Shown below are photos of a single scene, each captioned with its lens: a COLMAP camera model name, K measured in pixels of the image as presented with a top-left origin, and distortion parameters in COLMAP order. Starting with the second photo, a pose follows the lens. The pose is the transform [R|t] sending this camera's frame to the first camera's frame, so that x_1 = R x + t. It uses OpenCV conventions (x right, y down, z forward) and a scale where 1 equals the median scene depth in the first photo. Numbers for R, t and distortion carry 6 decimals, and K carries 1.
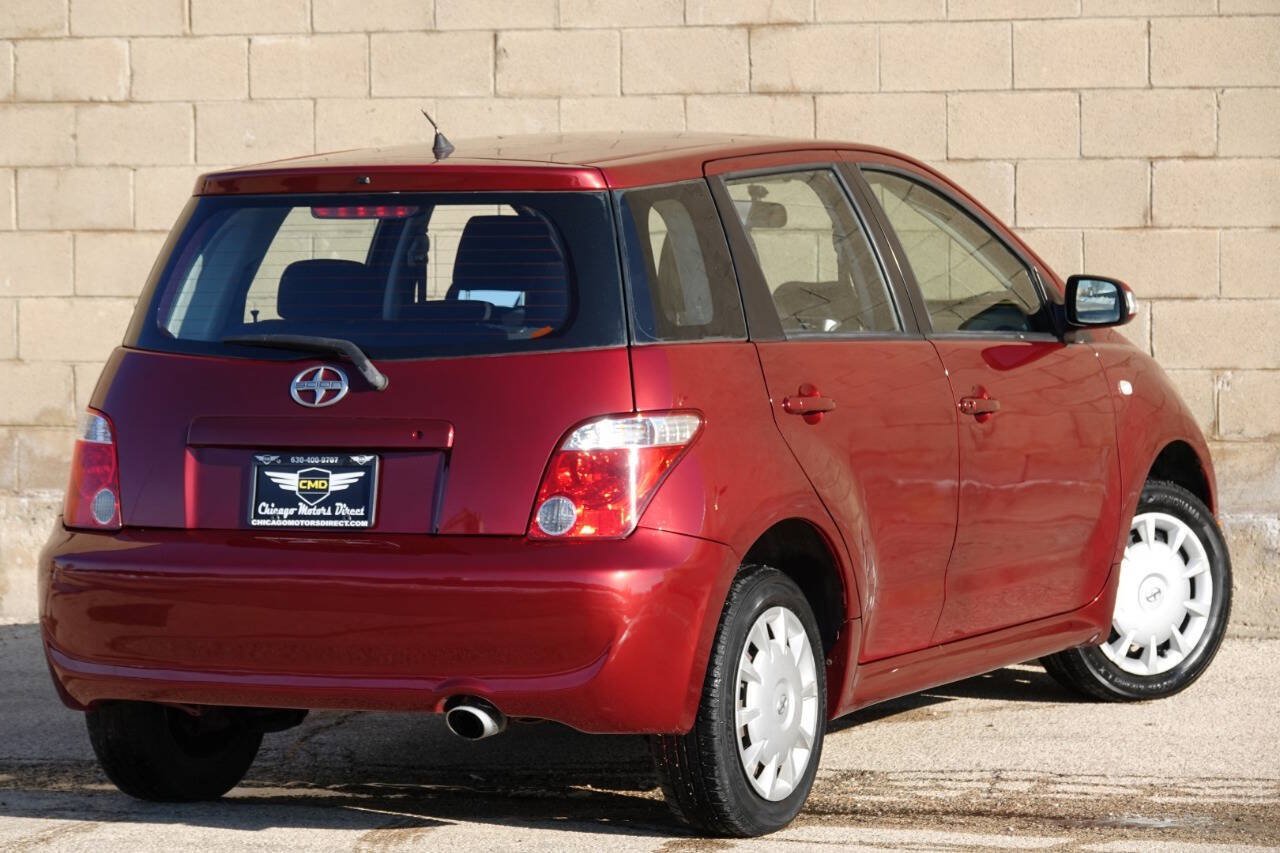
lens RADIAL K [[5268.7, 0, 640.0], [0, 5268.7, 426.5], [0, 0, 1]] dist [0.132278, -0.661015]
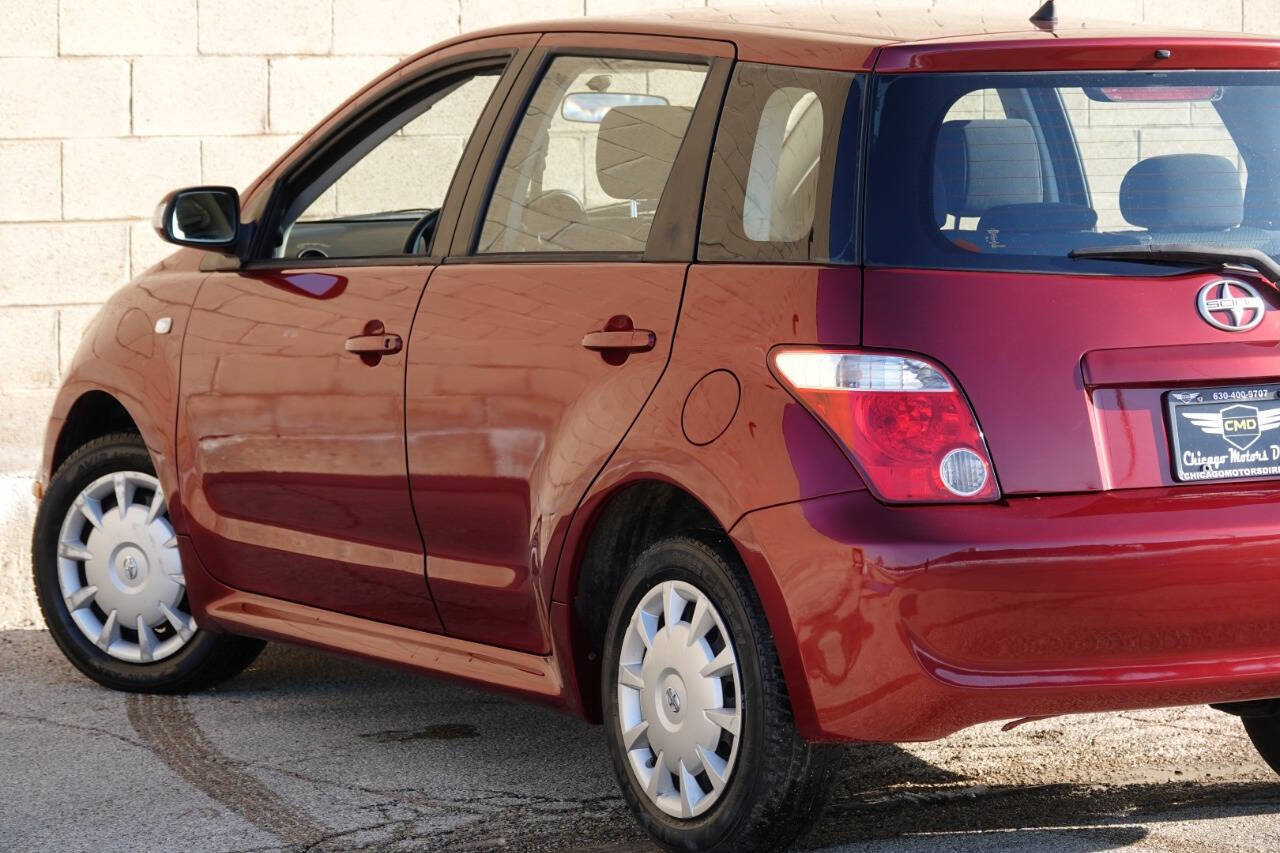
lens RADIAL K [[5104.1, 0, 640.0], [0, 5104.1, 426.5], [0, 0, 1]] dist [-0.097747, -1.550344]
pose [[0.533400, -0.050650, 0.844345, -0.725631], [0.043810, 0.998520, 0.032223, -0.017067], [-0.844728, 0.019803, 0.534829, 0.609819]]
